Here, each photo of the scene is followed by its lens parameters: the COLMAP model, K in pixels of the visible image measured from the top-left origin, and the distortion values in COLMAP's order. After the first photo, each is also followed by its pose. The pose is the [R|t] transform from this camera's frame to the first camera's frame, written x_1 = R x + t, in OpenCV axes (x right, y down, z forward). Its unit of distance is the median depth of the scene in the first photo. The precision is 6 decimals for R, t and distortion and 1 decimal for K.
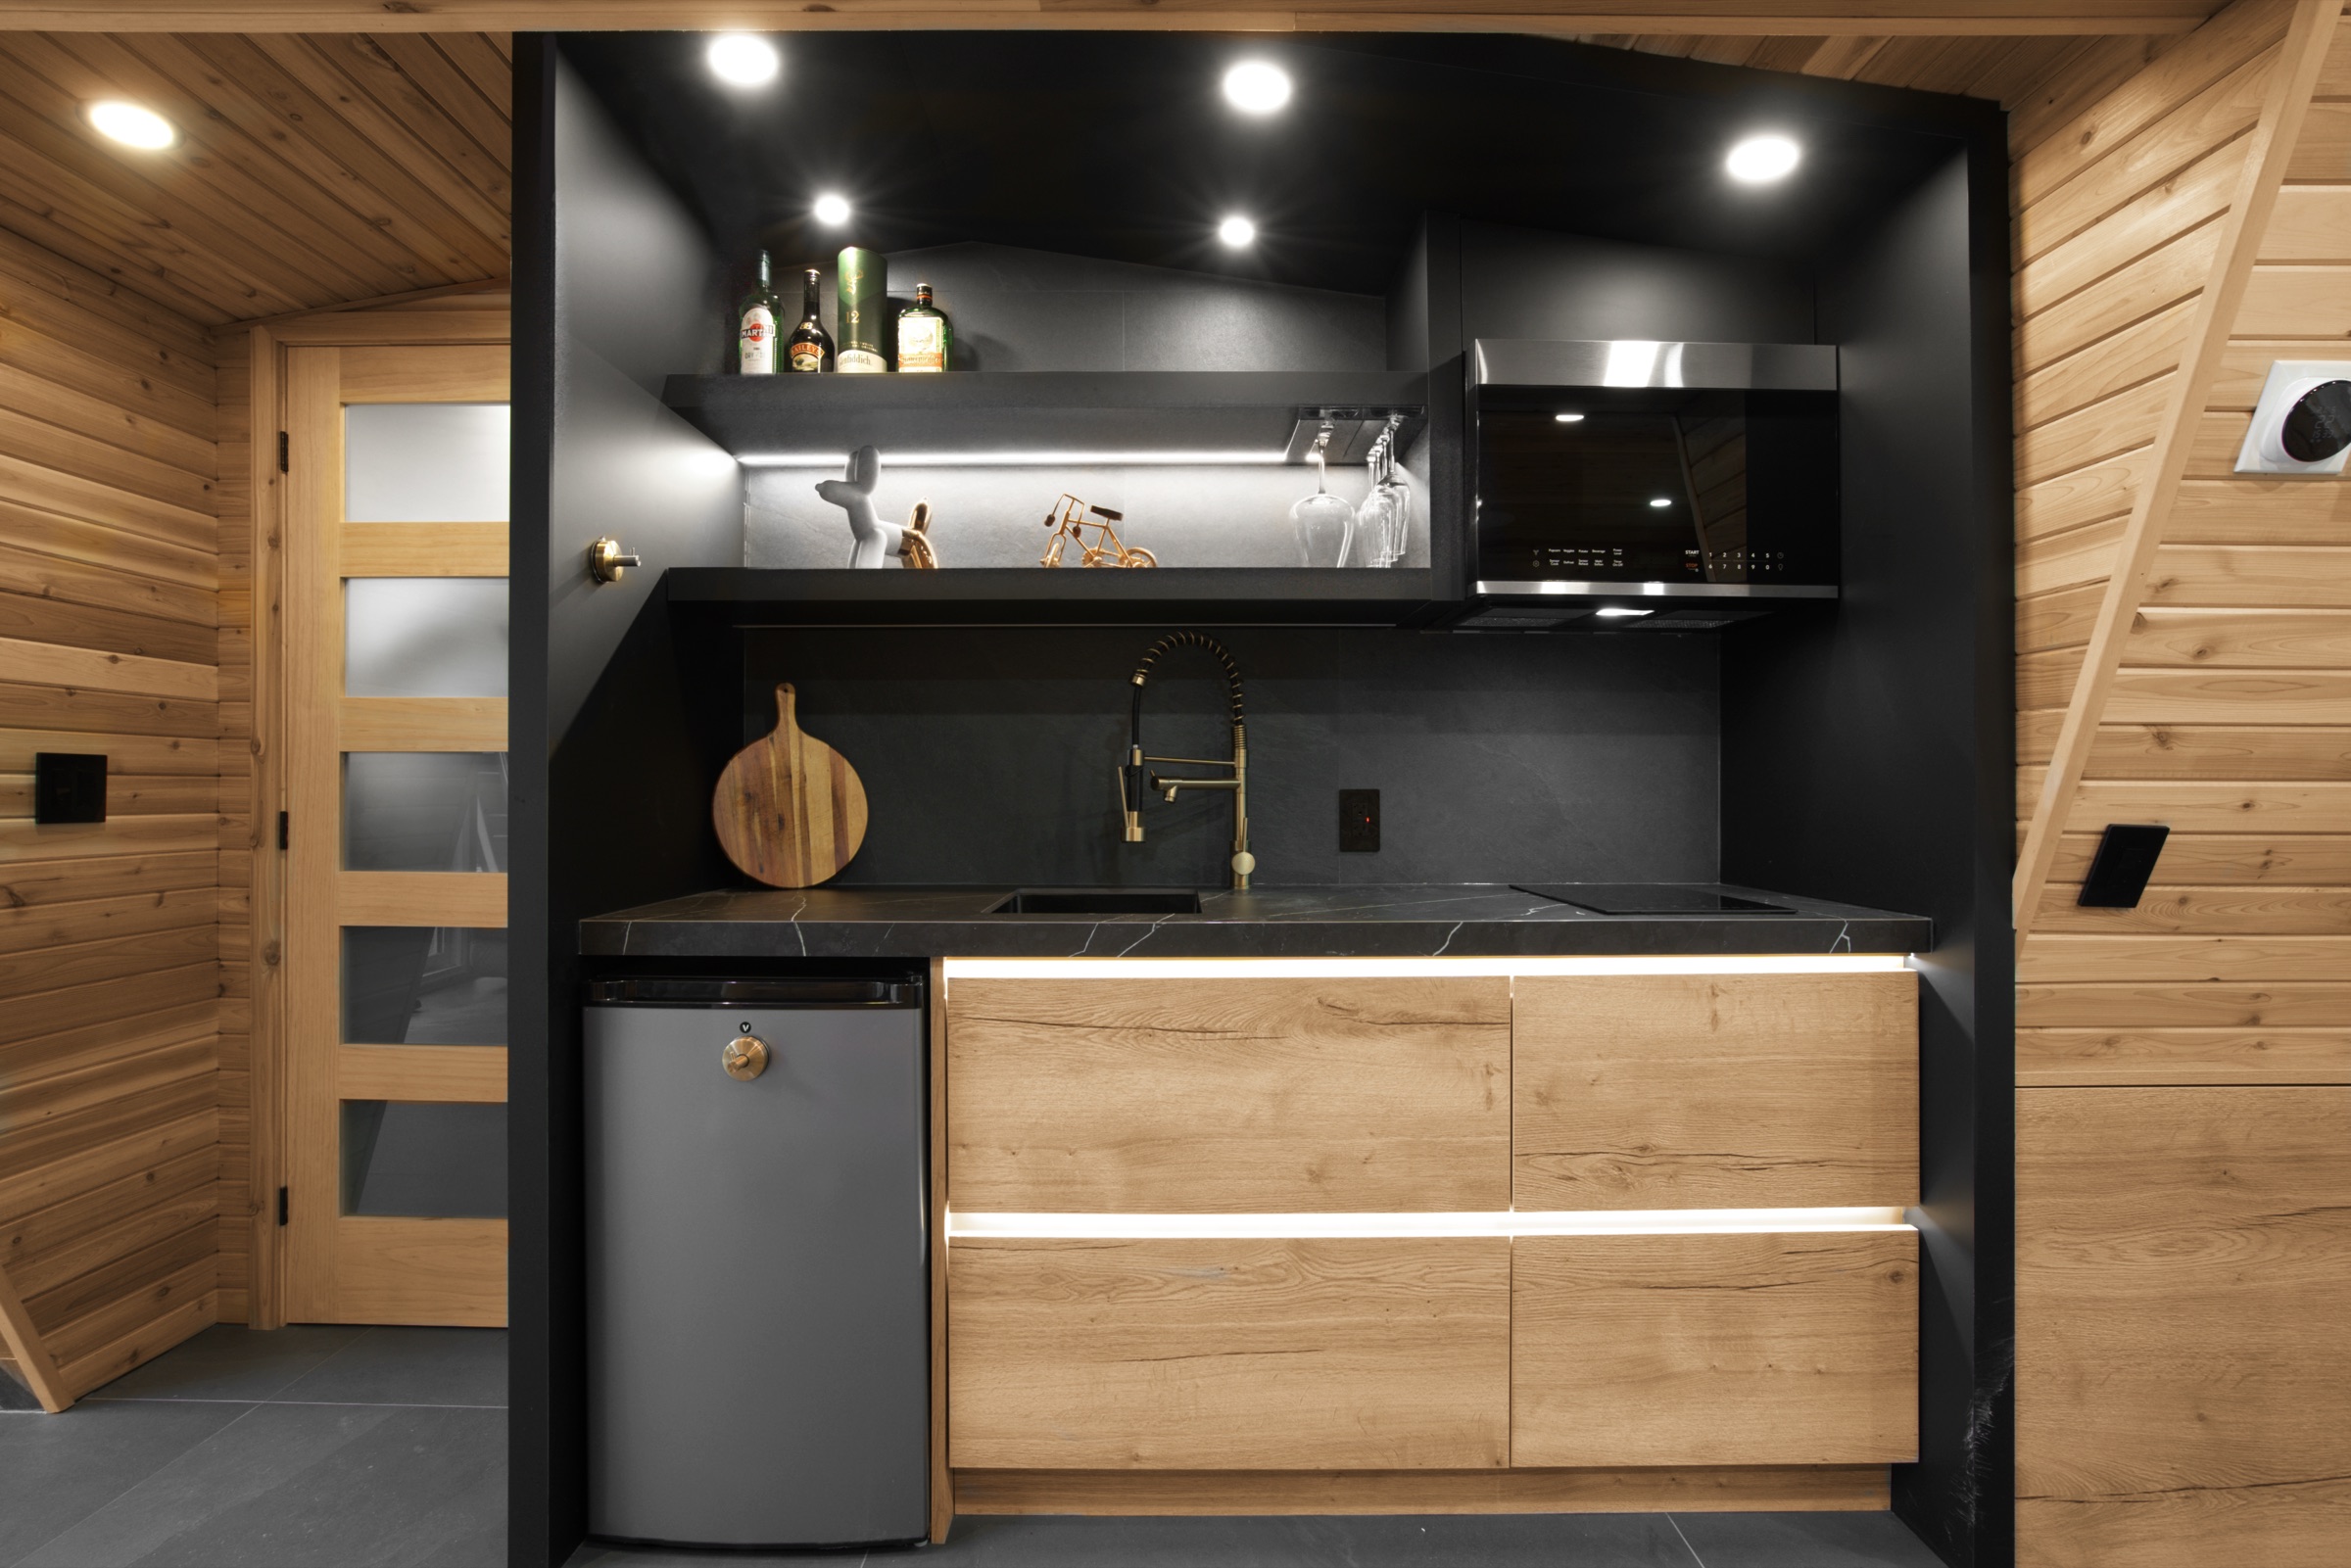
lens RADIAL K [[1087.9, 0, 1163.3], [0, 1087.9, 791.5], [0, 0, 1]] dist [-0.023614, -0.000167]
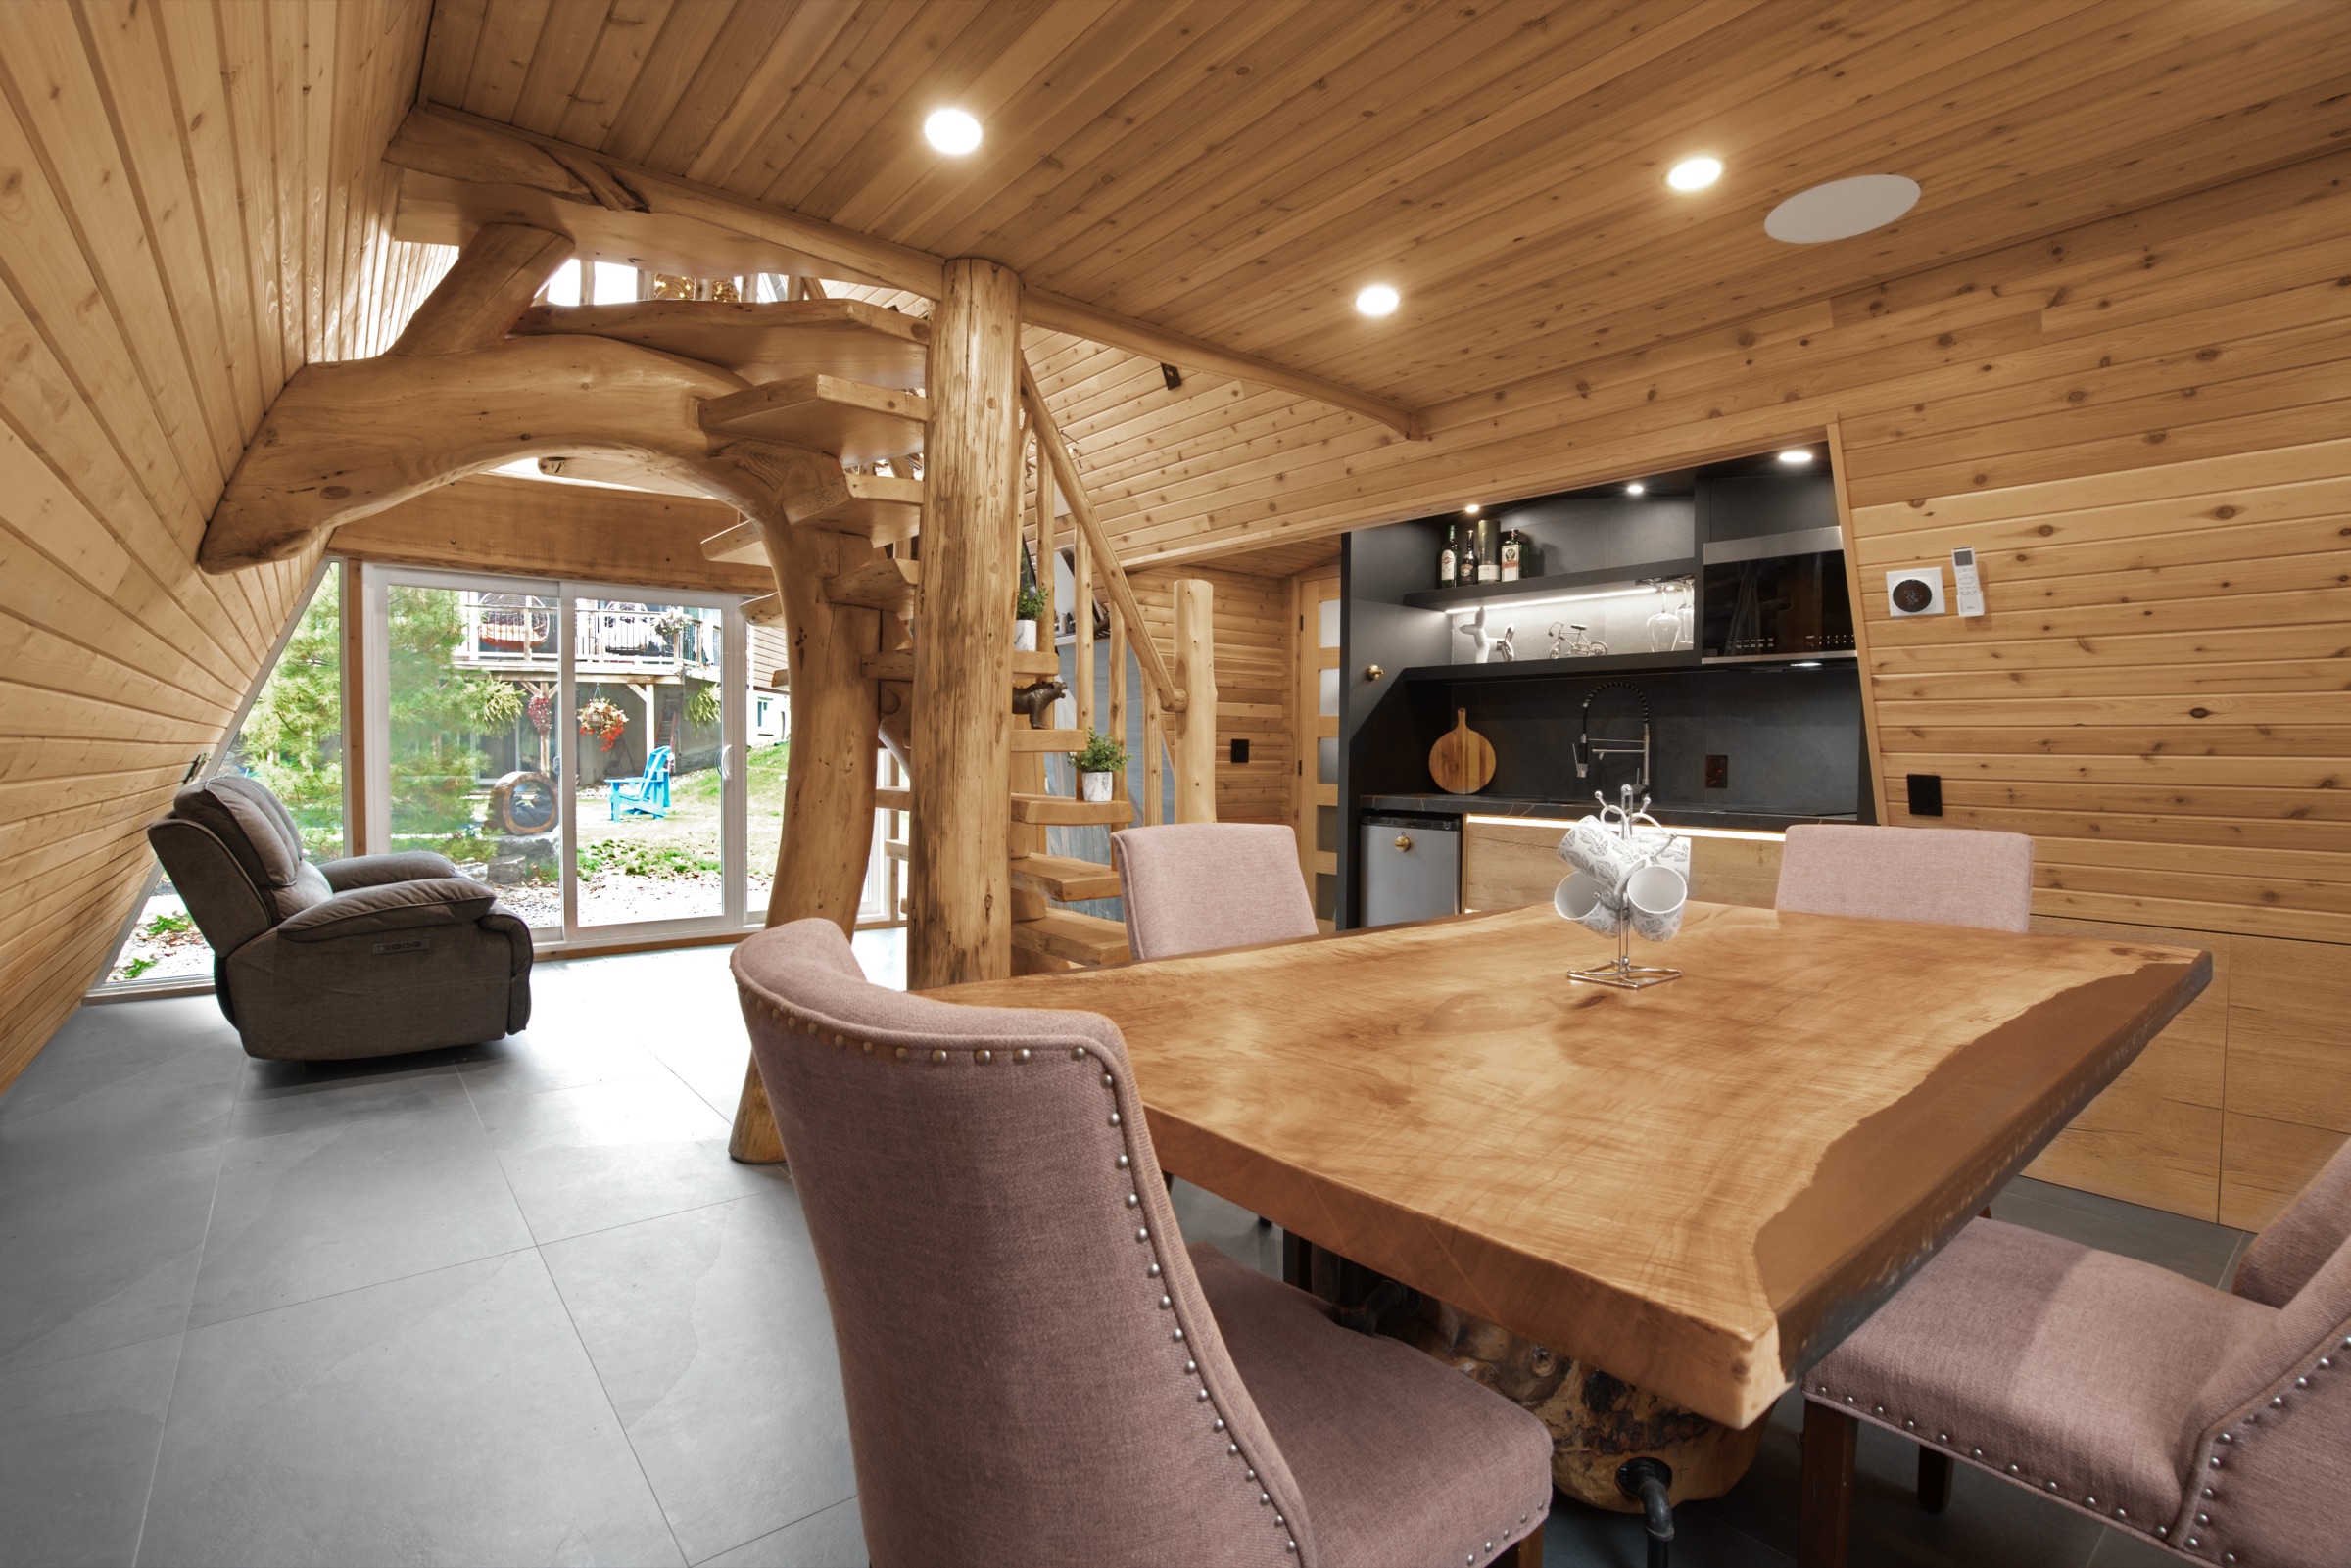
lens RADIAL K [[1087.9, 0, 1170.5], [0, 1087.9, 782.3], [0, 0, 1]] dist [-0.023614, -0.000167]
pose [[0.640647, 0.028598, -0.767303, 1.090318], [-0.013907, 0.999574, 0.025644, 0.010205], [0.767710, -0.005758, 0.640772, -1.016066]]
